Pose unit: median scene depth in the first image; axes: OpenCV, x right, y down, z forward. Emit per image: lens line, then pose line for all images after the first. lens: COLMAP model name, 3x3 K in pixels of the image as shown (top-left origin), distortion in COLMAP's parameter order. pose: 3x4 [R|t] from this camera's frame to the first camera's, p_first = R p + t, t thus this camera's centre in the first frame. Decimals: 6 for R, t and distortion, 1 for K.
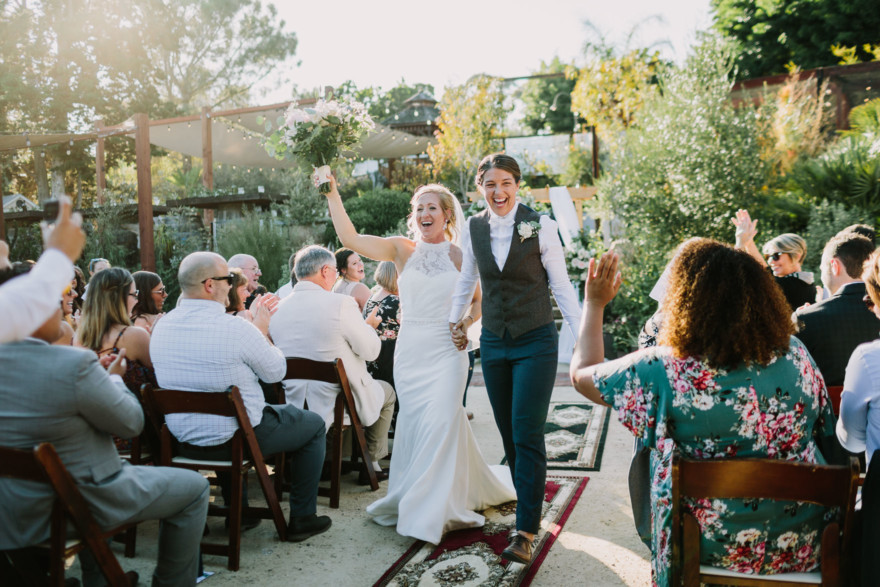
lens RADIAL K [[842.5, 0, 440.0], [0, 842.5, 293.5], [0, 0, 1]] dist [0.013758, -0.008018]
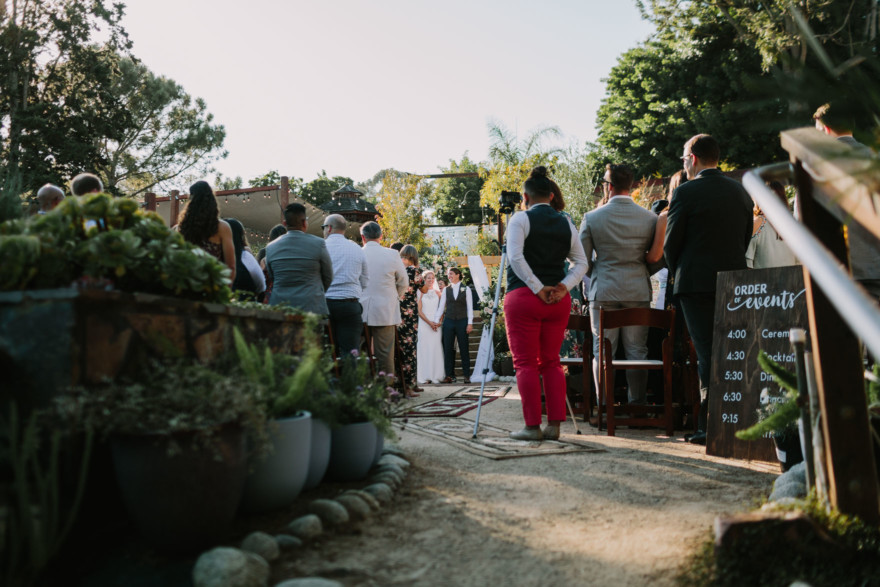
lens RADIAL K [[870.7, 0, 440.0], [0, 870.7, 293.5], [0, 0, 1]] dist [0.012431, -0.001198]
pose [[0.993581, 0.021636, 0.111033, -0.032079], [-0.008869, 0.993417, -0.114213, 0.044388], [-0.112774, 0.112495, 0.987232, -0.174909]]
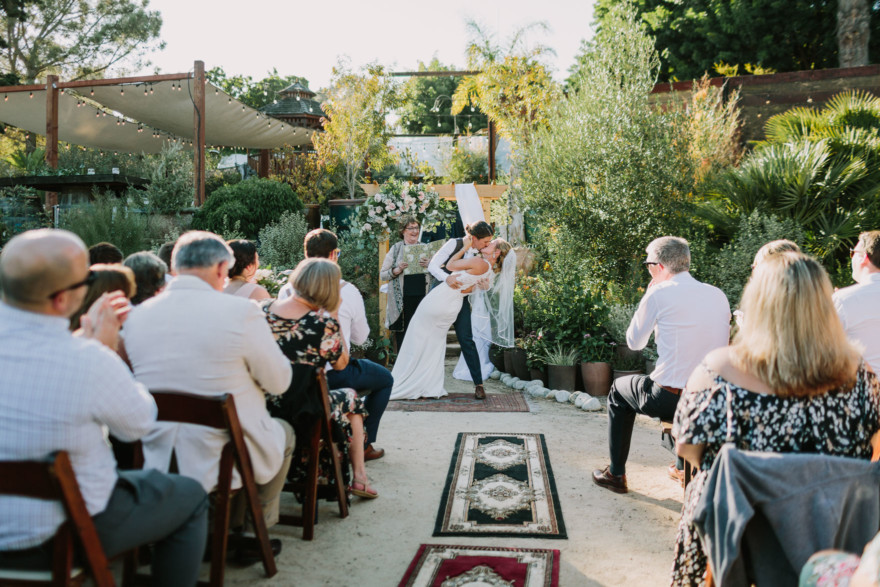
lens RADIAL K [[842.5, 0, 440.0], [0, 842.5, 293.5], [0, 0, 1]] dist [0.013758, -0.008018]
pose [[0.986444, 0.030896, 0.161165, -0.012000], [-0.029955, 0.999517, -0.008265, -0.000614], [-0.161342, 0.003325, 0.986893, 0.055793]]
